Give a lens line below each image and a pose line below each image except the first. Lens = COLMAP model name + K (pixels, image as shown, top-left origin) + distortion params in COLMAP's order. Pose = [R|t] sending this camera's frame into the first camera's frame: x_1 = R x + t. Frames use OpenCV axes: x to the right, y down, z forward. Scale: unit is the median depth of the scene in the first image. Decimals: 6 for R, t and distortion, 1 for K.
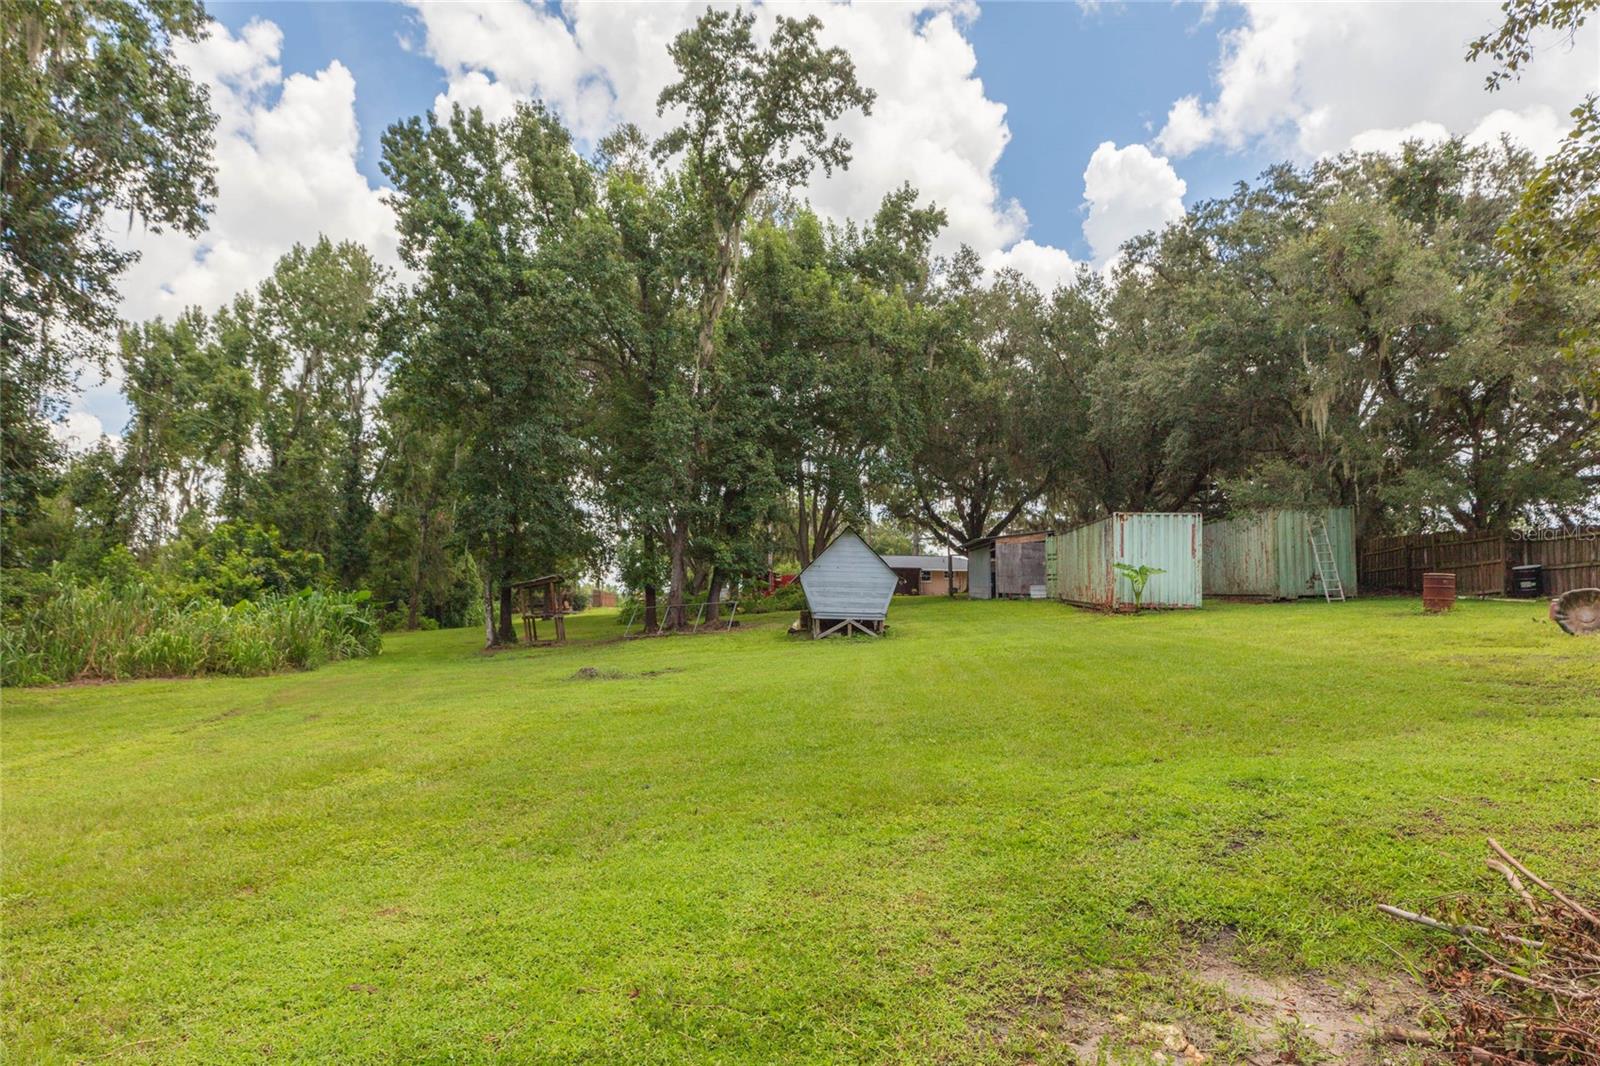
lens RADIAL K [[937.5, 0, 792.7], [0, 937.5, 576.5], [0, 0, 1]] dist [-0.001507, 0.000399]
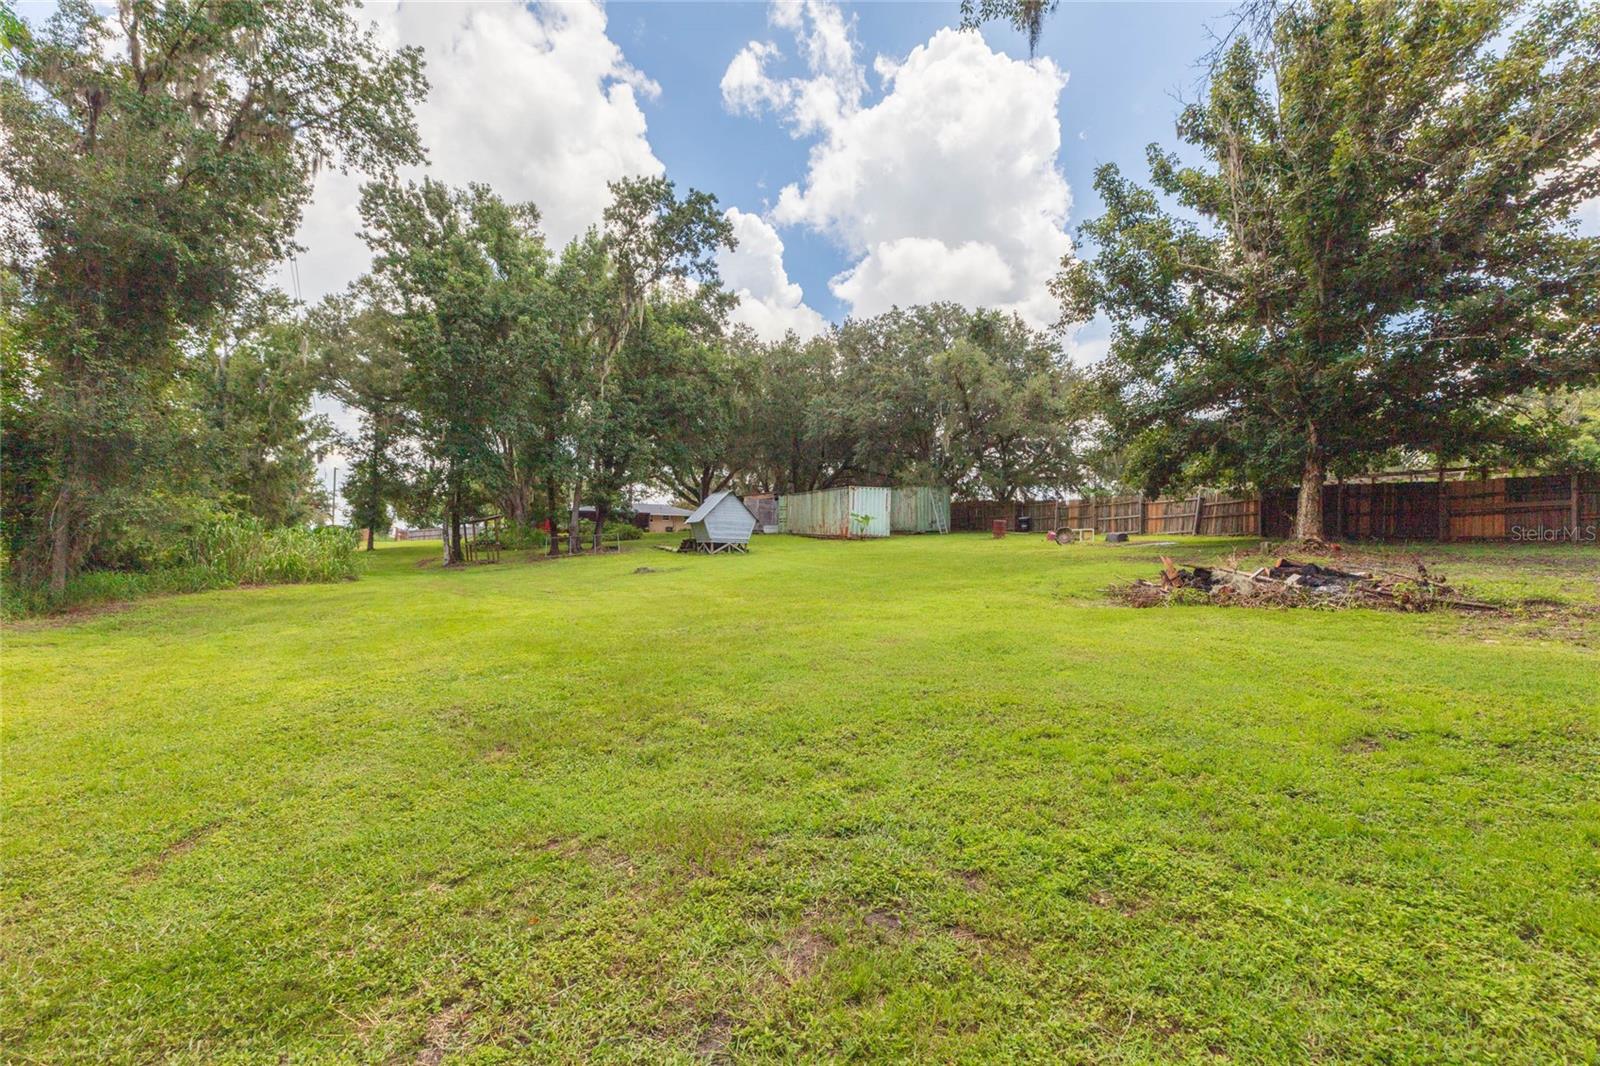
lens RADIAL K [[720.7, 0, 805.6], [0, 720.7, 552.1], [0, 0, 1]] dist [0.002449, 0.000742]
pose [[0.901954, -0.008093, 0.431756, -0.355124], [-0.011702, 0.998999, 0.043169, 0.002090], [-0.431674, -0.043989, 0.900957, -0.265740]]
